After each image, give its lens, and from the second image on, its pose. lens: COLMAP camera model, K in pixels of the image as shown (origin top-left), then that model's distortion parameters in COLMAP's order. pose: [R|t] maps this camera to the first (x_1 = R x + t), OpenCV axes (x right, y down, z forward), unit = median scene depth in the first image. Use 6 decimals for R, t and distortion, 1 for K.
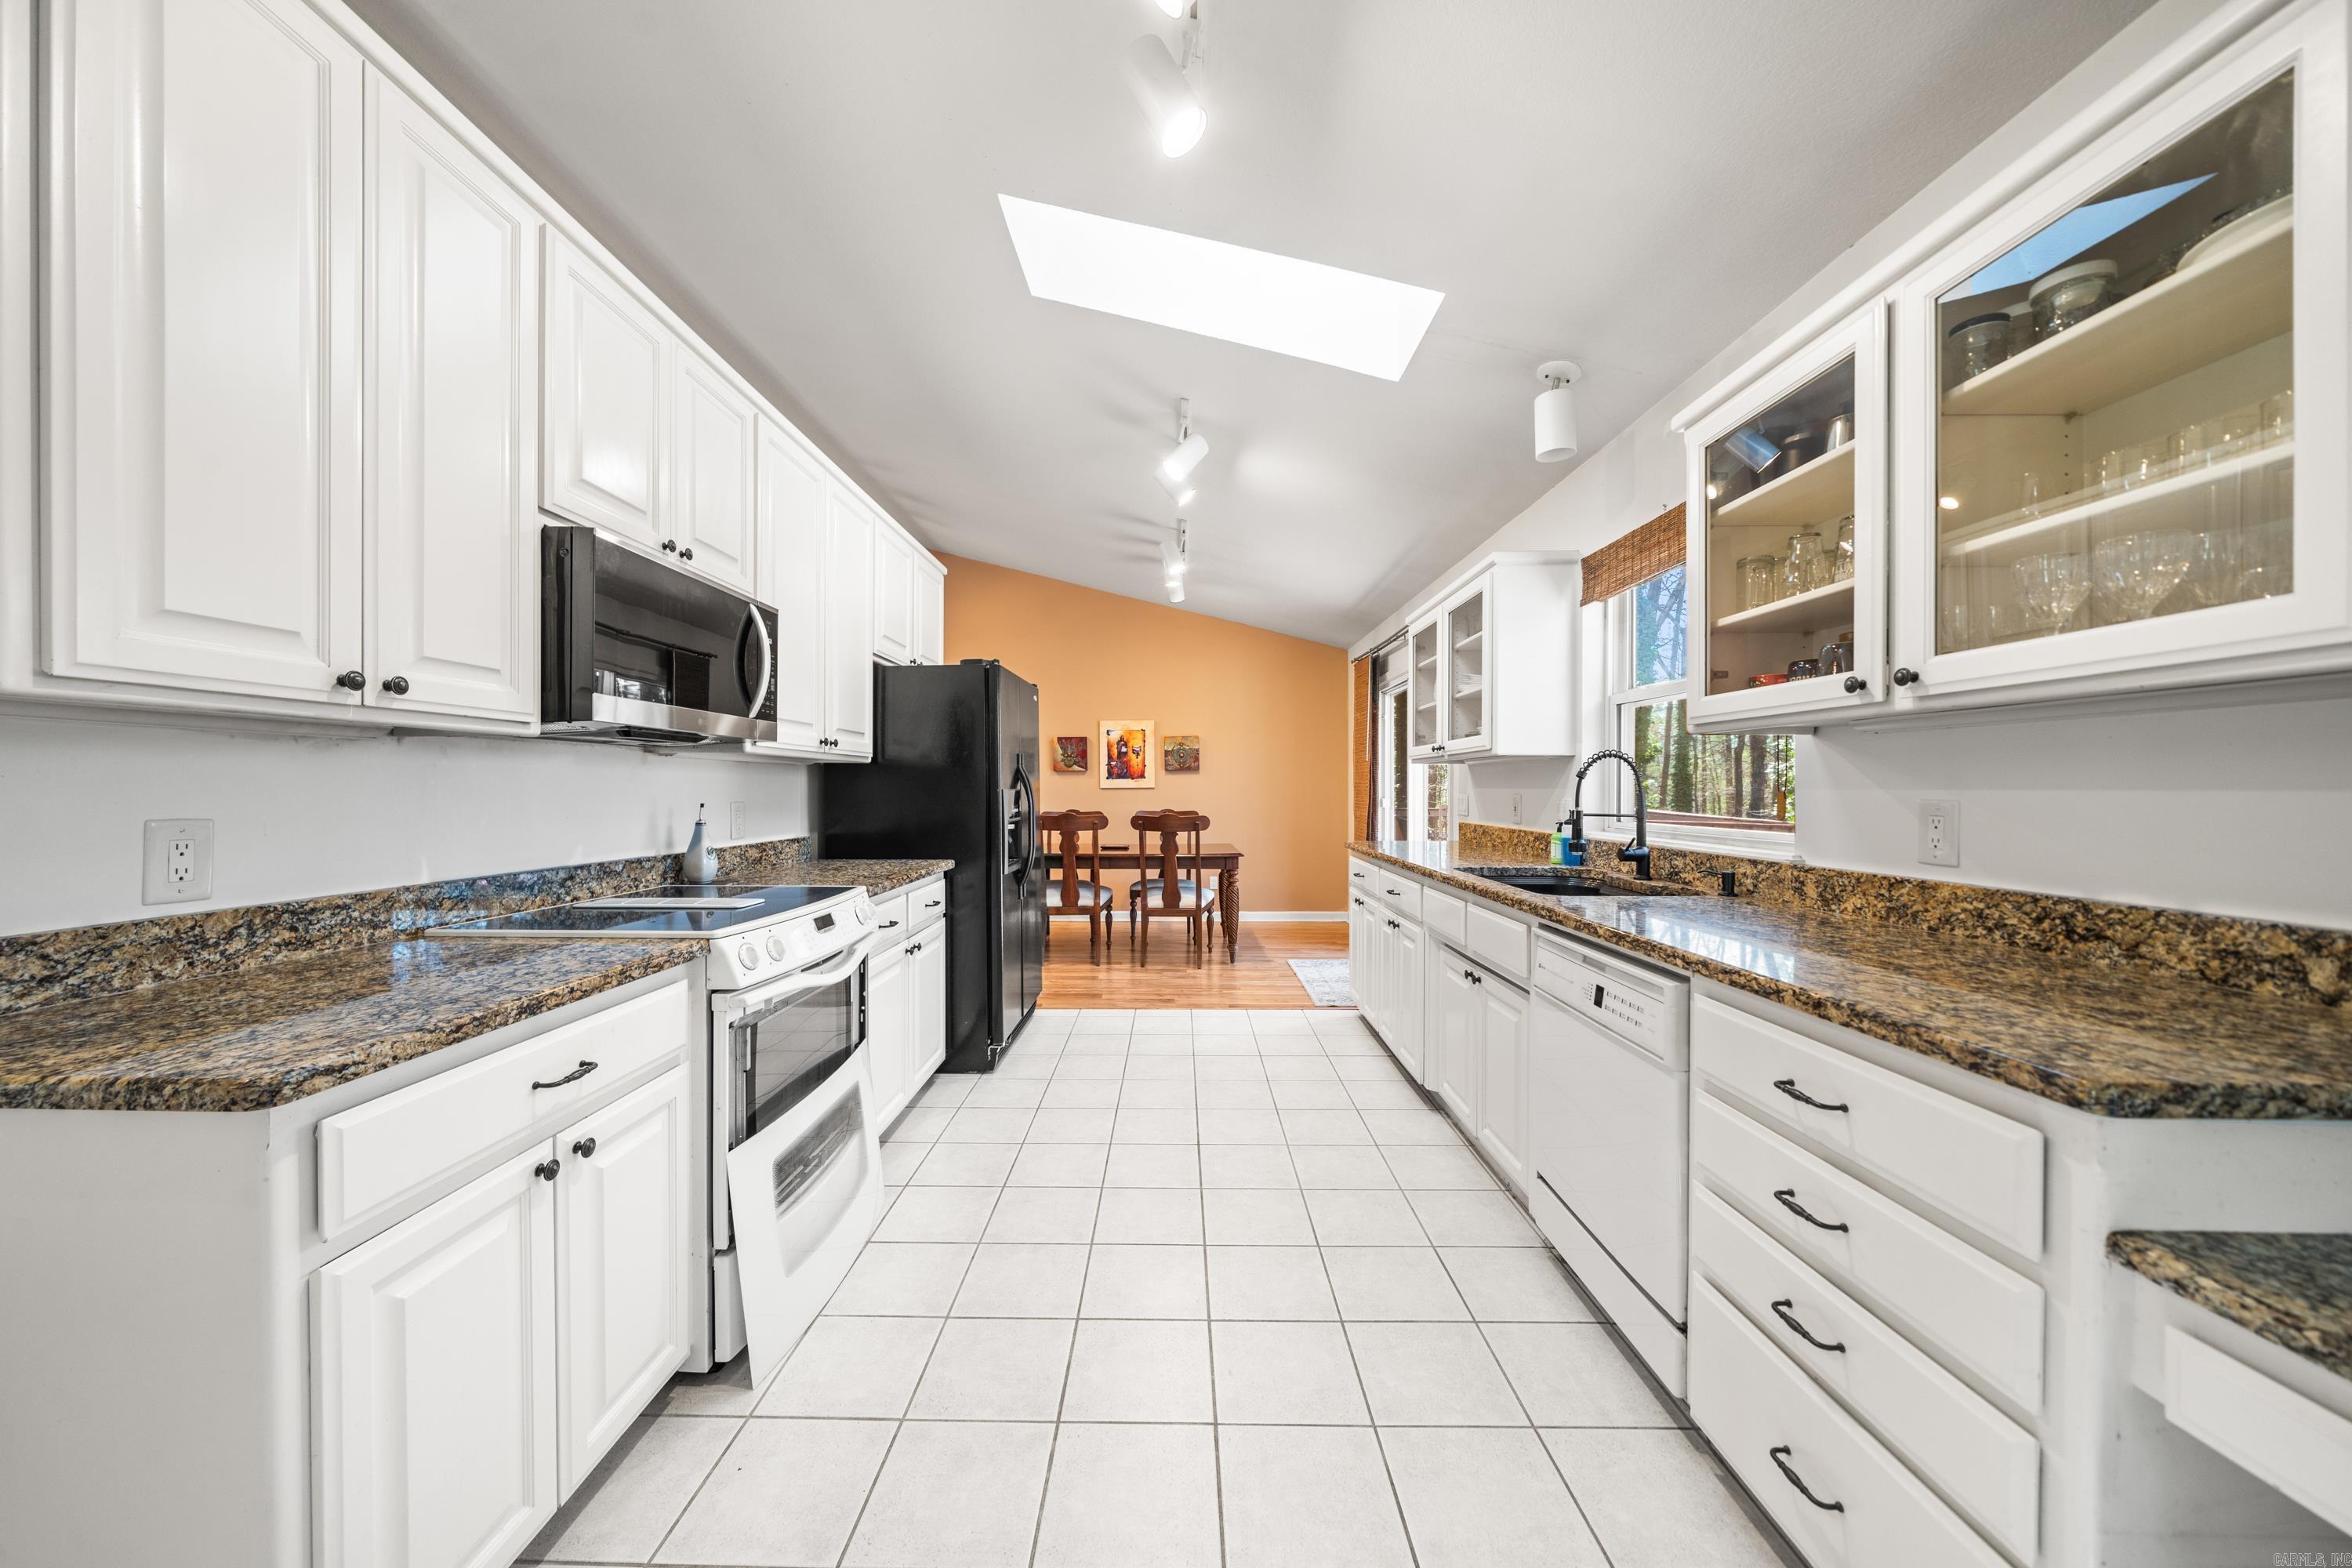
lens RADIAL K [[815.5, 0, 1165.9], [0, 815.5, 797.1], [0, 0, 1]] dist [-0.003022, 0.000320]
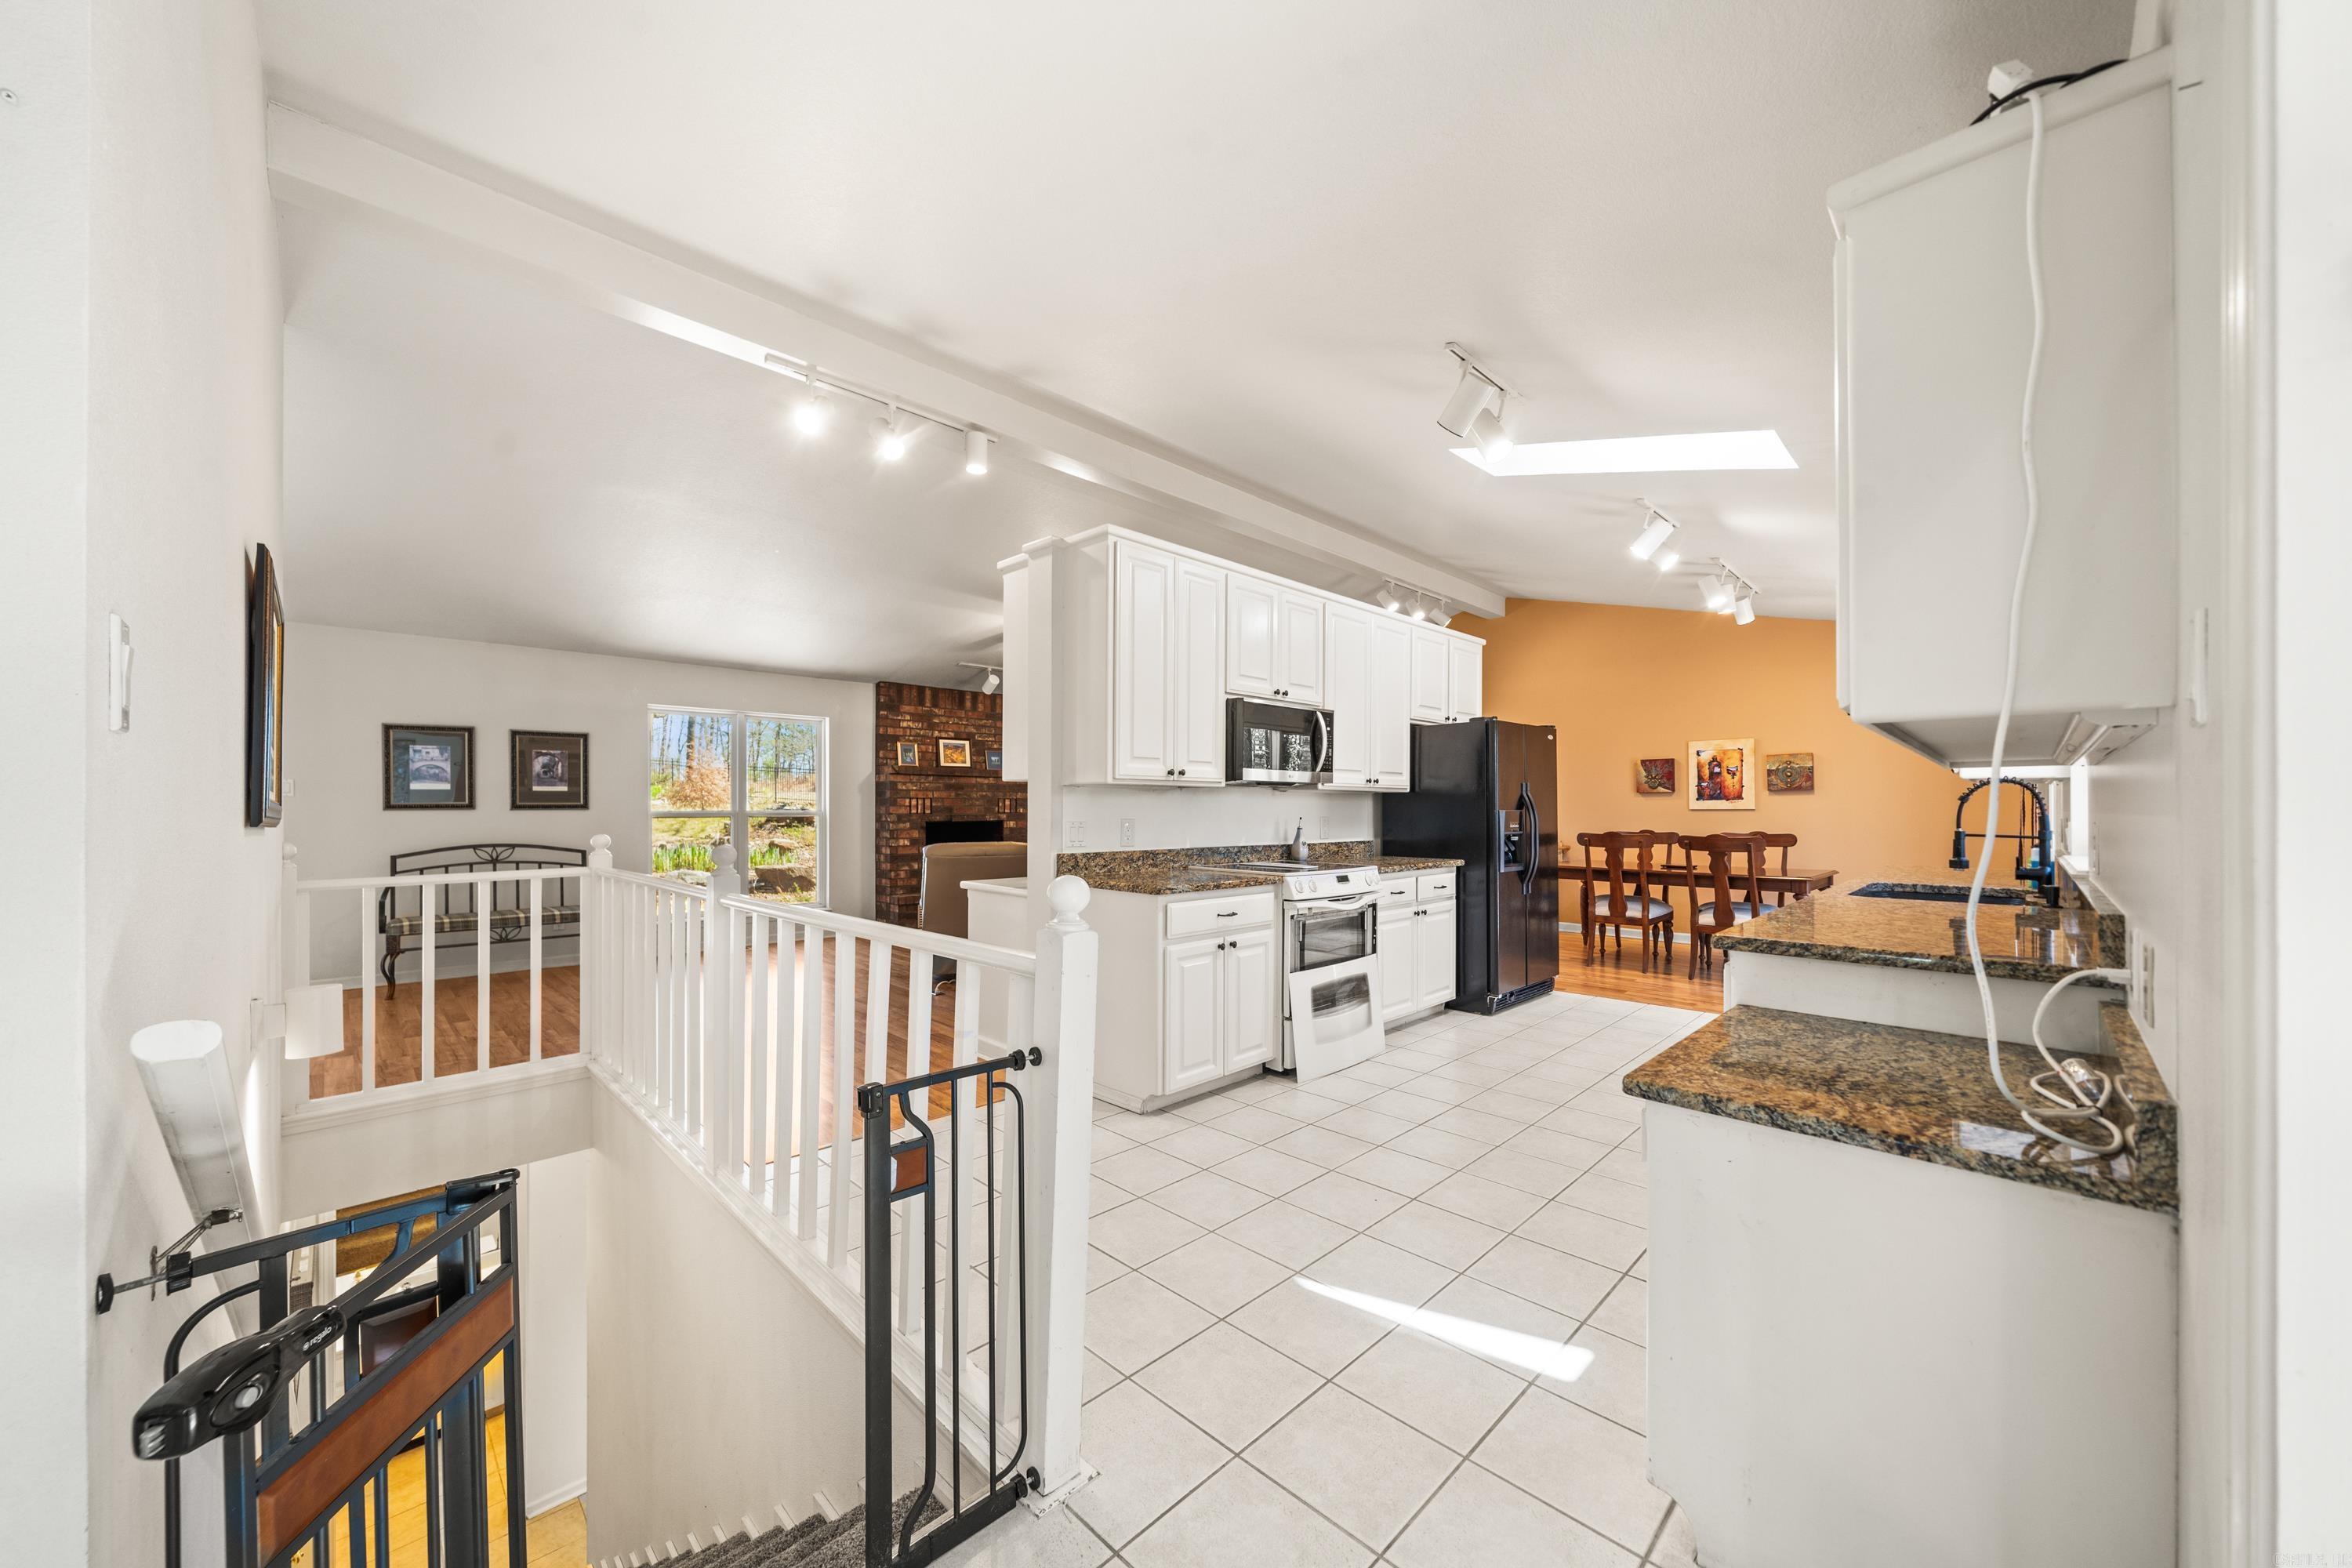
lens RADIAL K [[889.0, 0, 1138.9], [0, 889.0, 806.3], [0, 0, 1]] dist [-0.004603, 0.000073]
pose [[0.707169, 0.000526, -0.707044, 0.726827], [-0.010011, 0.999907, -0.009268, 0.006112], [0.706974, 0.013633, 0.707108, -0.828203]]
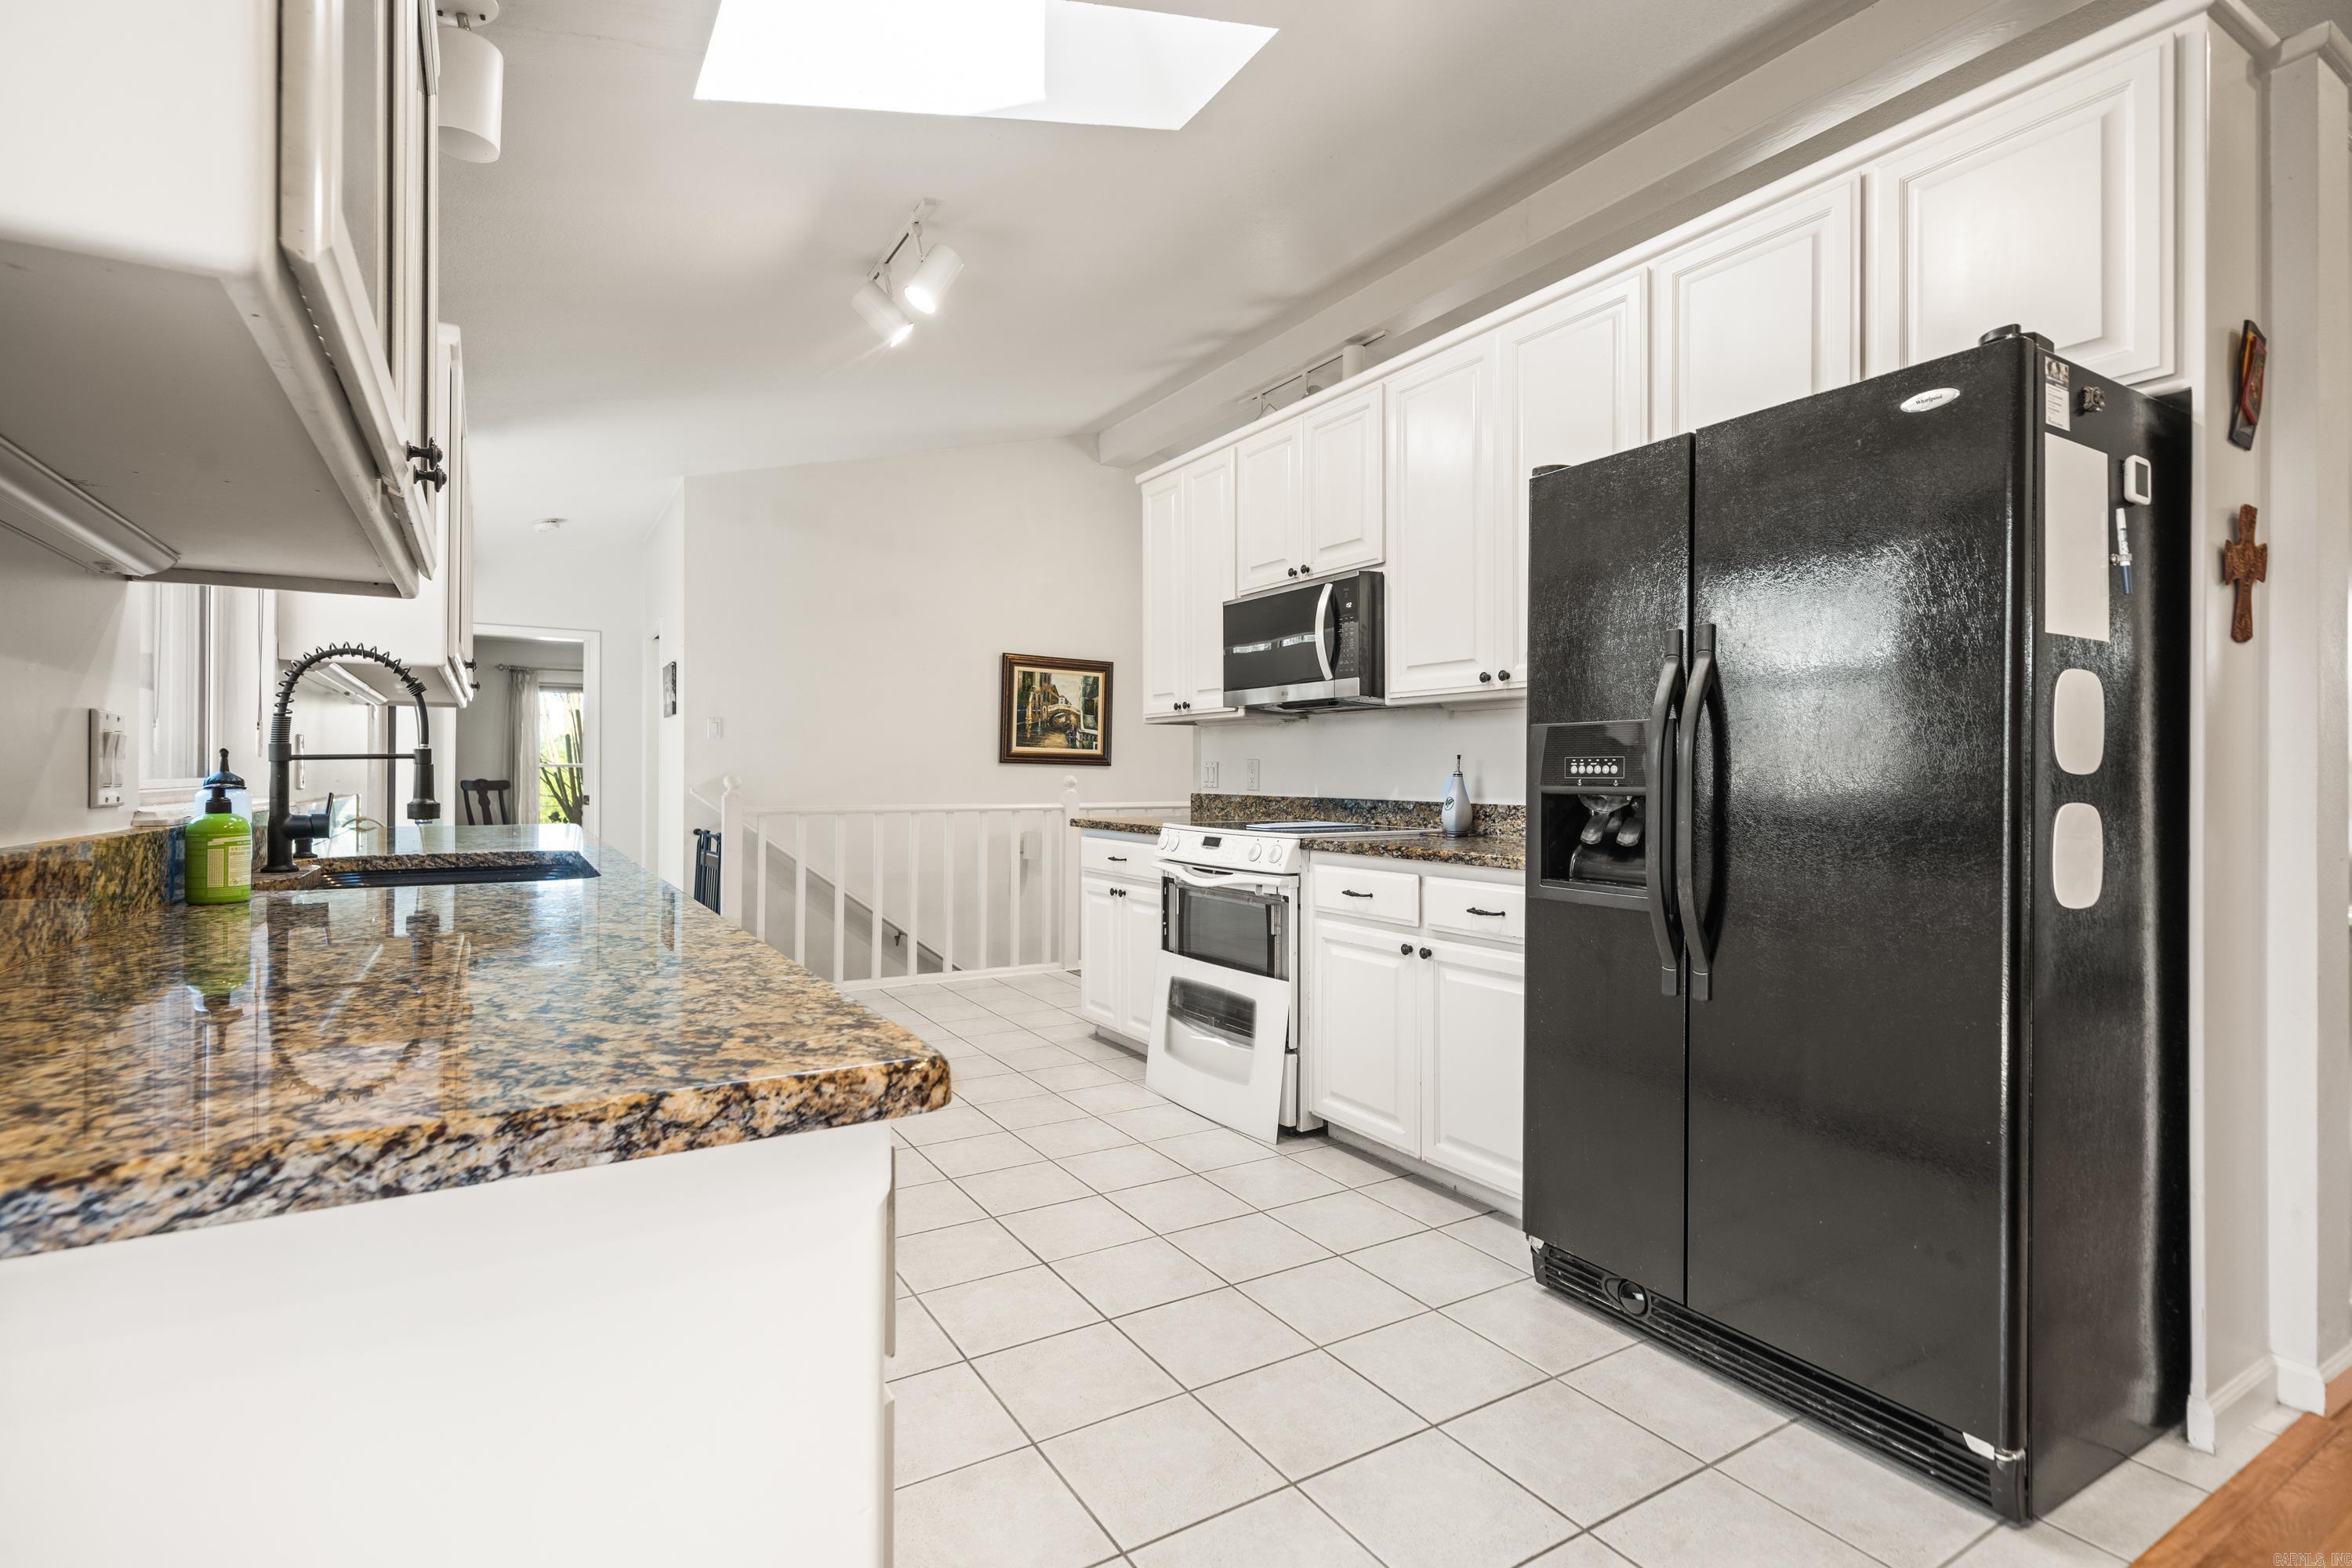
lens RADIAL K [[1094.4, 0, 1150.4], [0, 1094.4, 781.0], [0, 0, 1]] dist [-0.009379, 0.001794]
pose [[-0.850589, 0.000362, -0.525831, 0.596926], [-0.010445, 0.999791, 0.017584, 0.025095], [0.525727, 0.020449, -0.850408, 2.463843]]
